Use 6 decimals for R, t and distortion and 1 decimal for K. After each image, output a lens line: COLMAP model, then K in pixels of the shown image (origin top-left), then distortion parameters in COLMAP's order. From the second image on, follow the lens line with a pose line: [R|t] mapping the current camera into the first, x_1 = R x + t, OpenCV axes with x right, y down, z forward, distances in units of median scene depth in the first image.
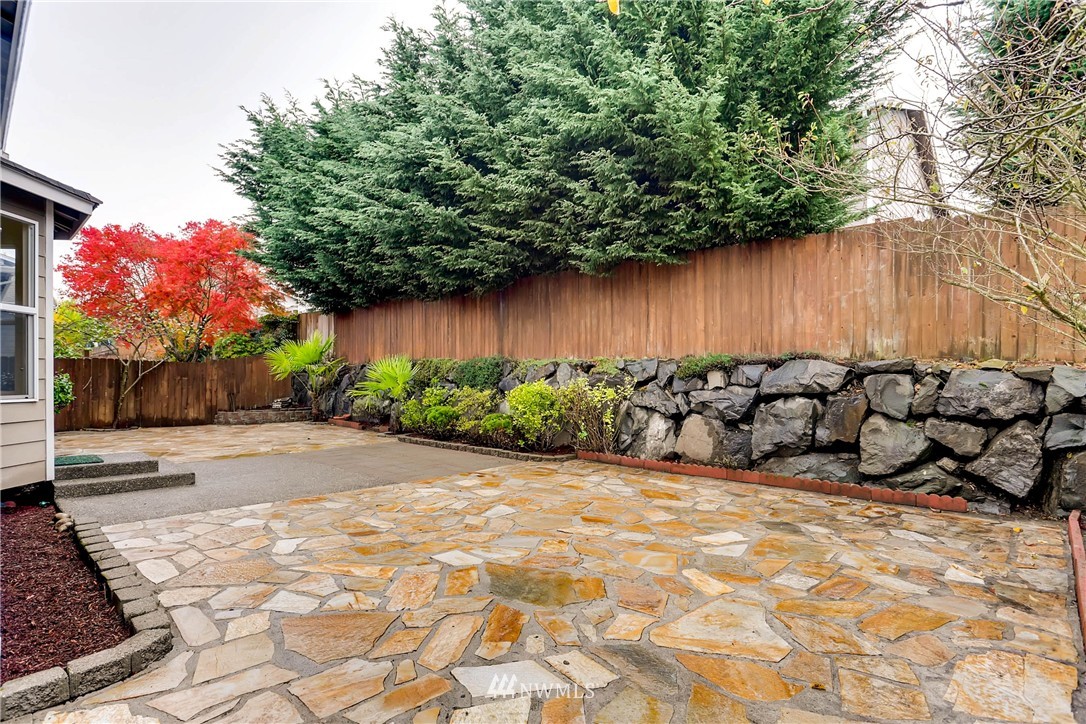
lens RADIAL K [[534.6, 0, 540.0], [0, 534.6, 372.7], [0, 0, 1]] dist [-0.003140, -0.000274]
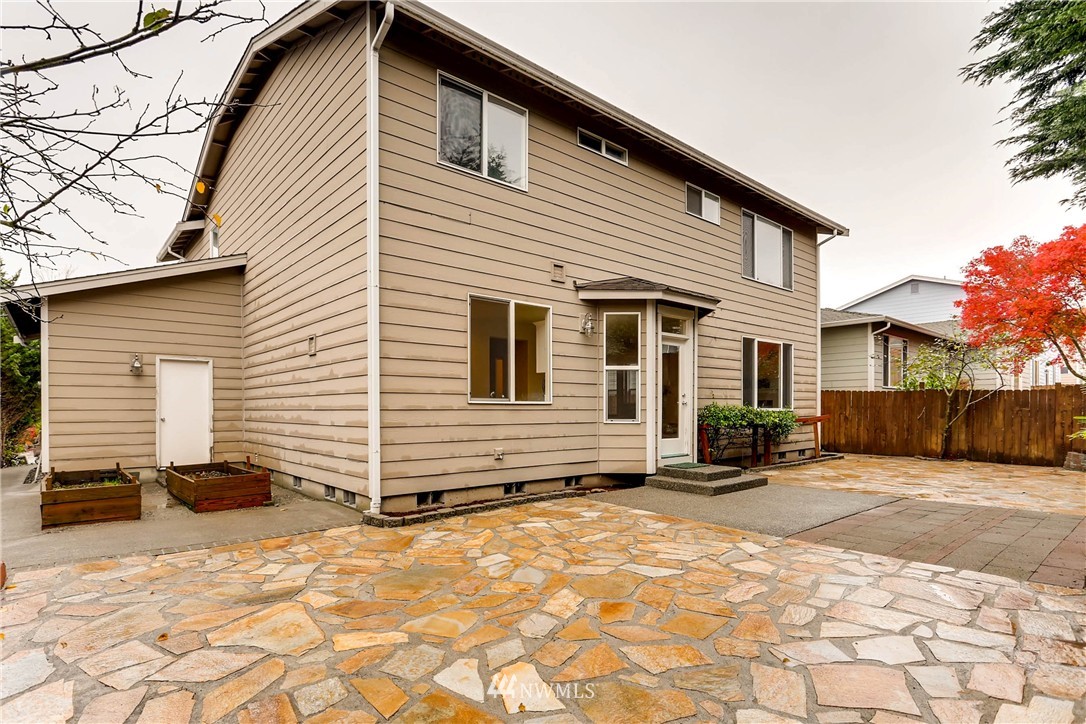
lens RADIAL K [[551.4, 0, 545.5], [0, 551.4, 410.2], [0, 0, 1]] dist [-0.004087, -0.000523]
pose [[-0.097234, 0.006304, -0.995242, 0.746536], [0.008916, 0.999945, 0.005463, 0.002433], [0.995222, -0.008342, -0.097285, 0.865871]]
